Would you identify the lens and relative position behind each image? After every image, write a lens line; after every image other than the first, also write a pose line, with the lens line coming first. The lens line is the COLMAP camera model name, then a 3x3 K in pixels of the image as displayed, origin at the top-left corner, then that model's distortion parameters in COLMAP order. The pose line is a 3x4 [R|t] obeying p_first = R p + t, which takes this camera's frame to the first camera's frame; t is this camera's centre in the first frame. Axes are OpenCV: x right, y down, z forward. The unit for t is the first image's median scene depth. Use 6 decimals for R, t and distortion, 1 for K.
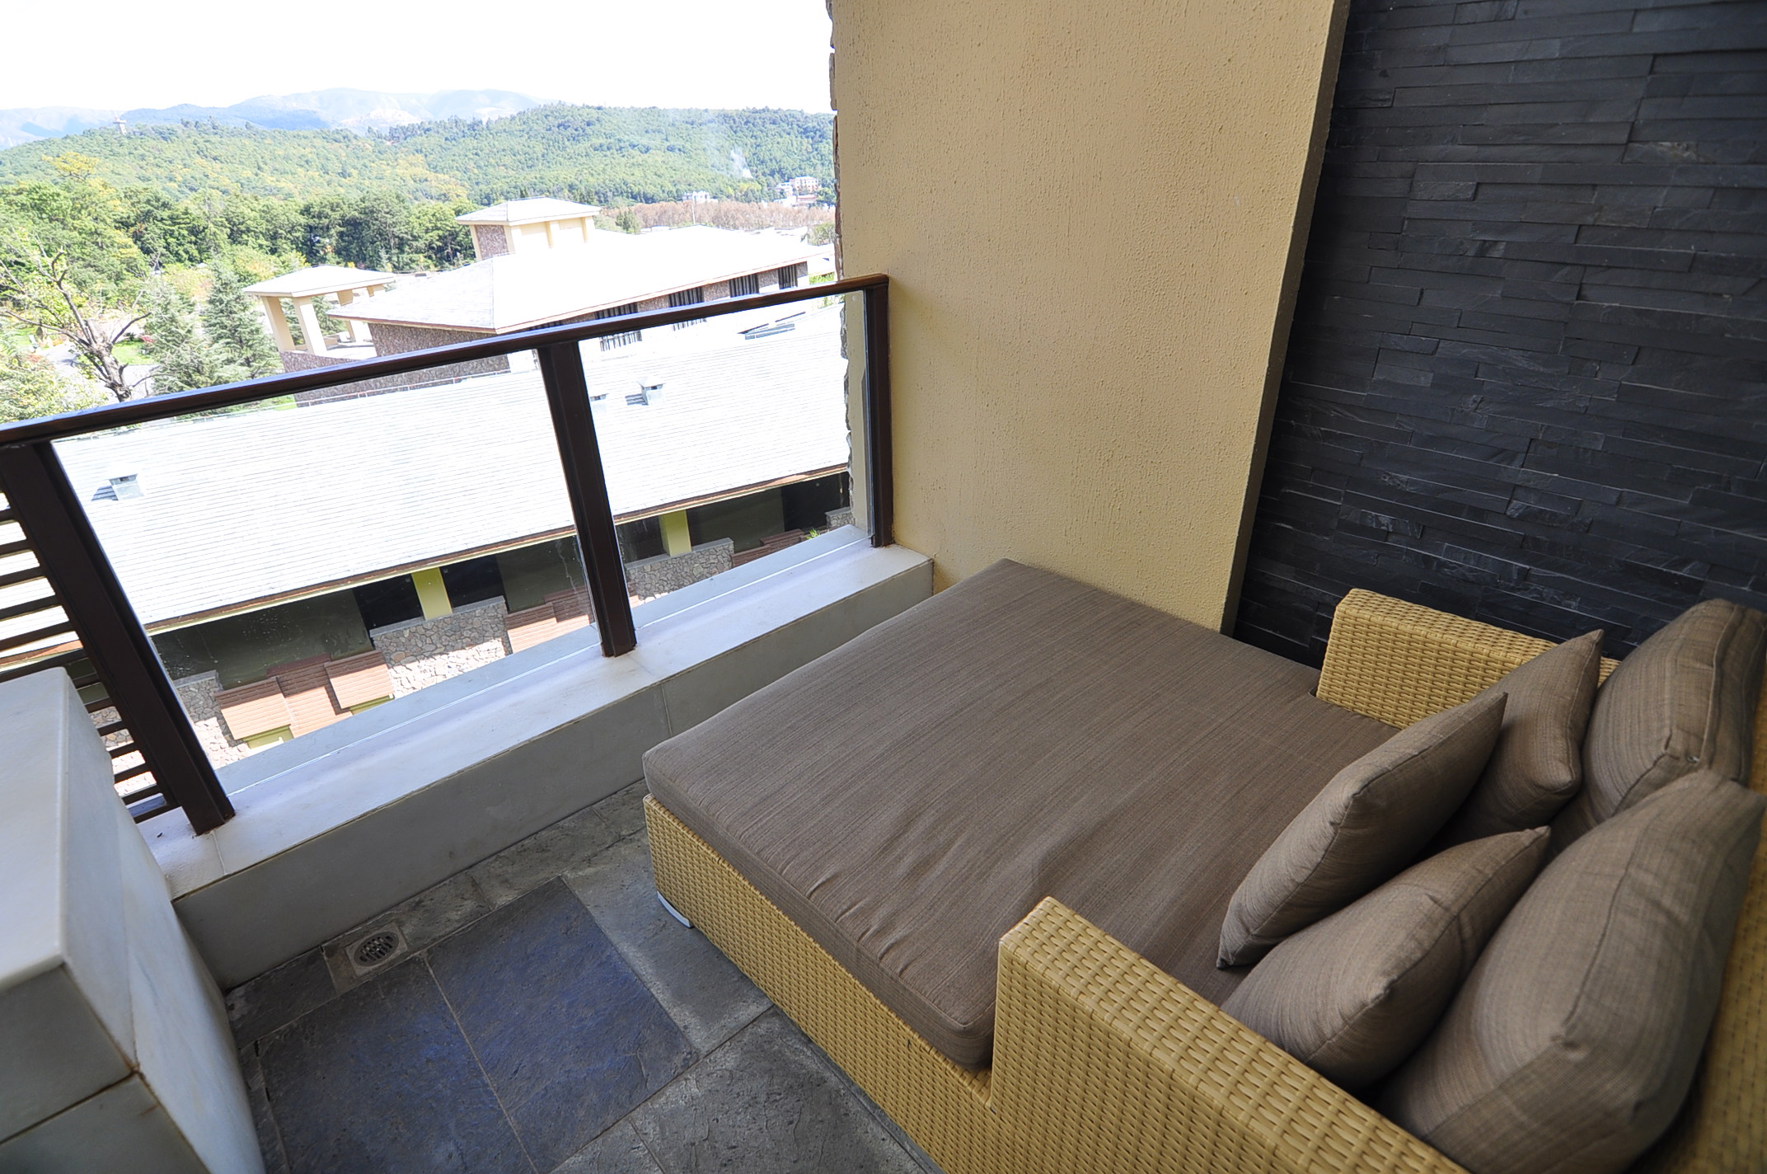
lens RADIAL K [[853.2, 0, 861.9], [0, 853.2, 590.3], [0, 0, 1]] dist [-0.006073, -0.009571]
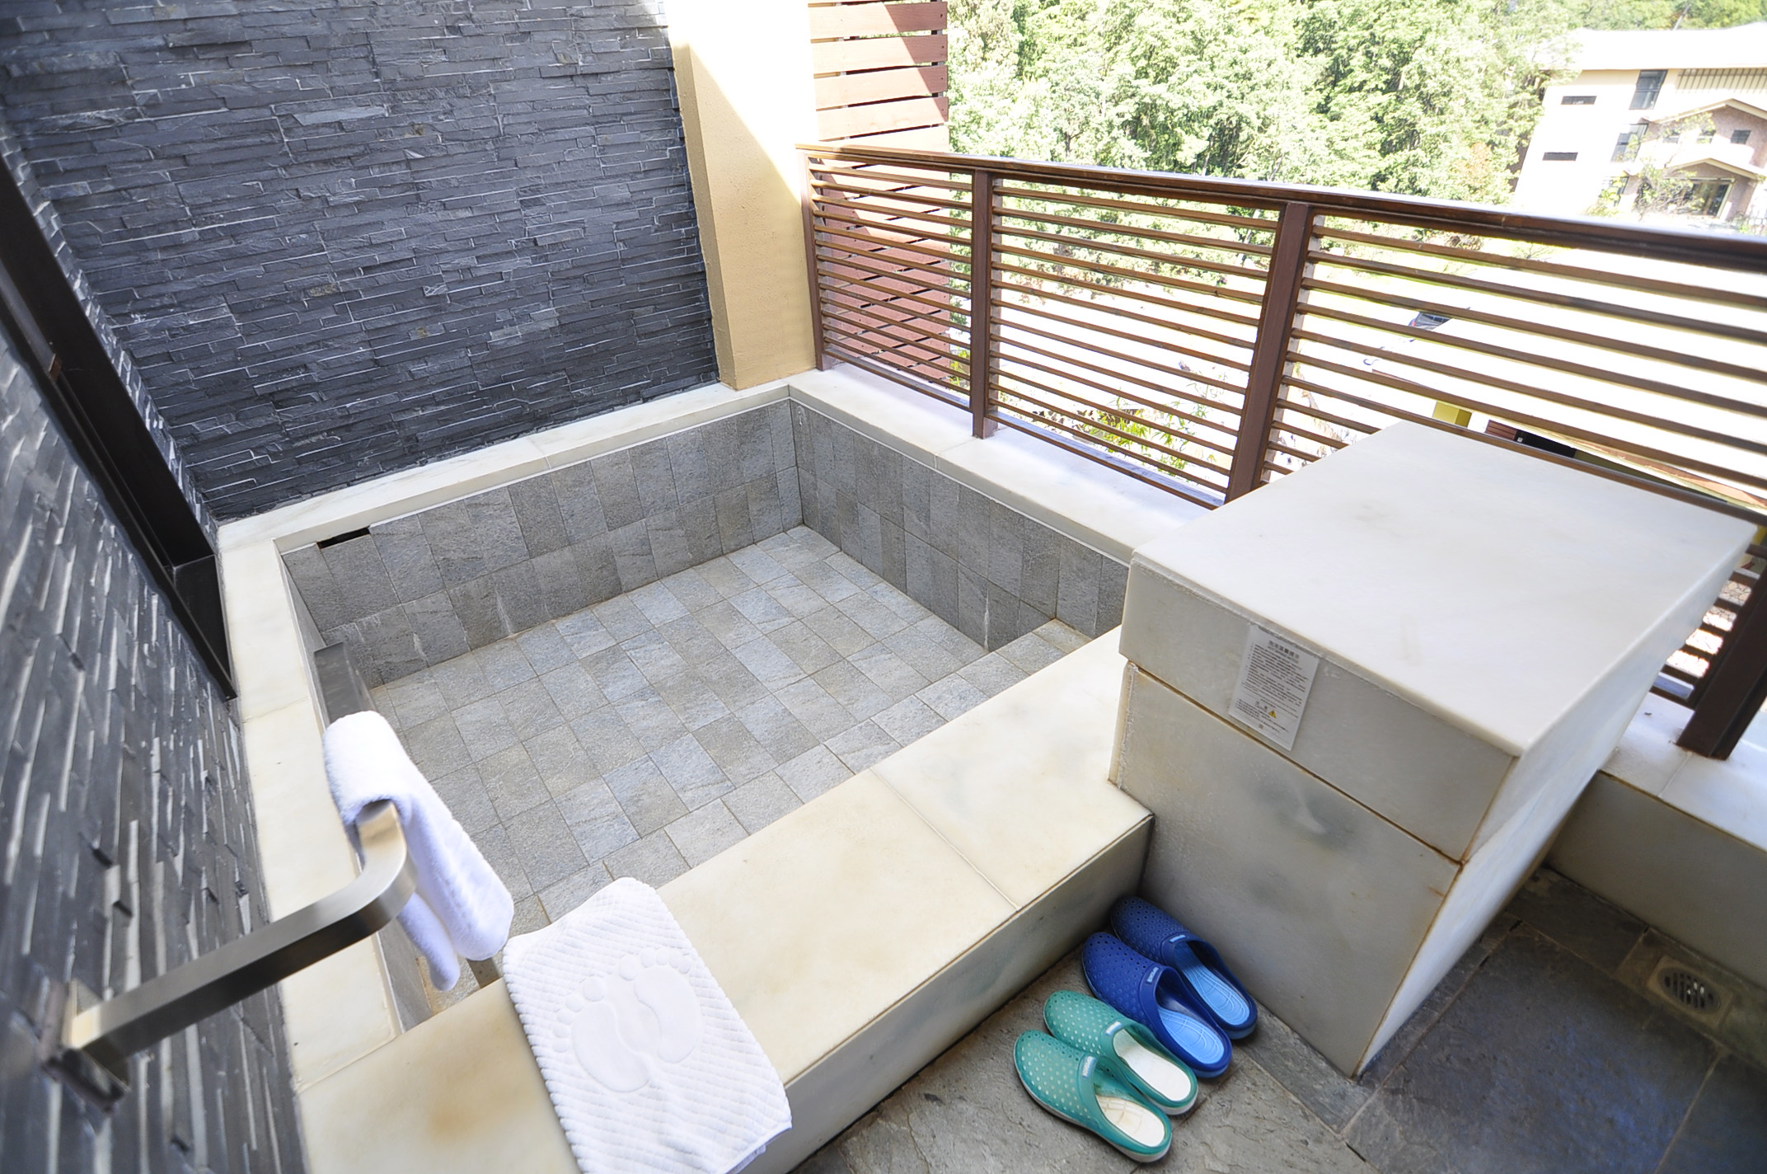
lens RADIAL K [[853.2, 0, 861.9], [0, 853.2, 590.3], [0, 0, 1]] dist [-0.006073, -0.009571]
pose [[-0.096572, 0.584174, -0.805862, -0.056658], [-0.404846, 0.716591, 0.567977, 0.011647], [0.909271, 0.381101, 0.167297, 0.001122]]
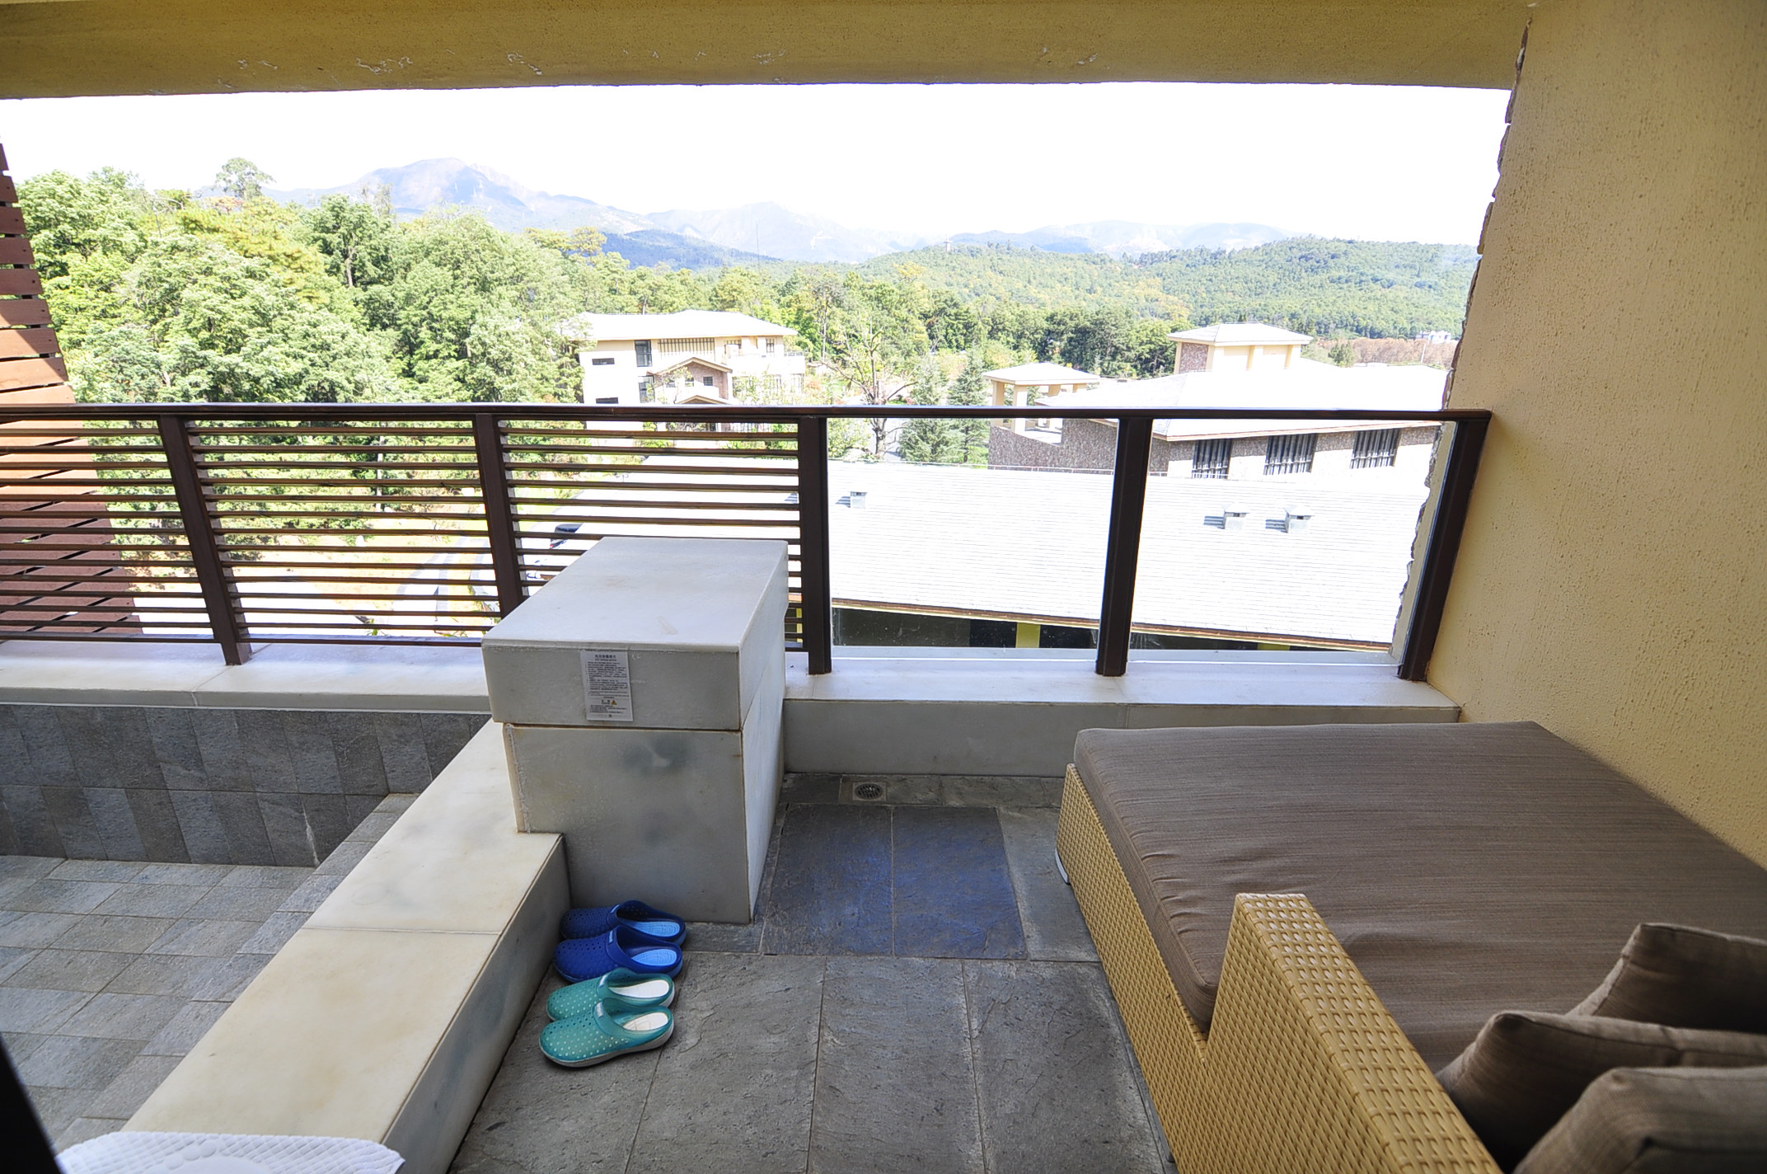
lens RADIAL K [[853.2, 0, 861.9], [0, 853.2, 590.3], [0, 0, 1]] dist [-0.006073, -0.009571]
pose [[0.730570, 0.267624, -0.628208, 0.178082], [-0.344079, 0.938941, -0.000145, 0.079420], [0.589811, 0.216259, 0.778046, -0.155898]]
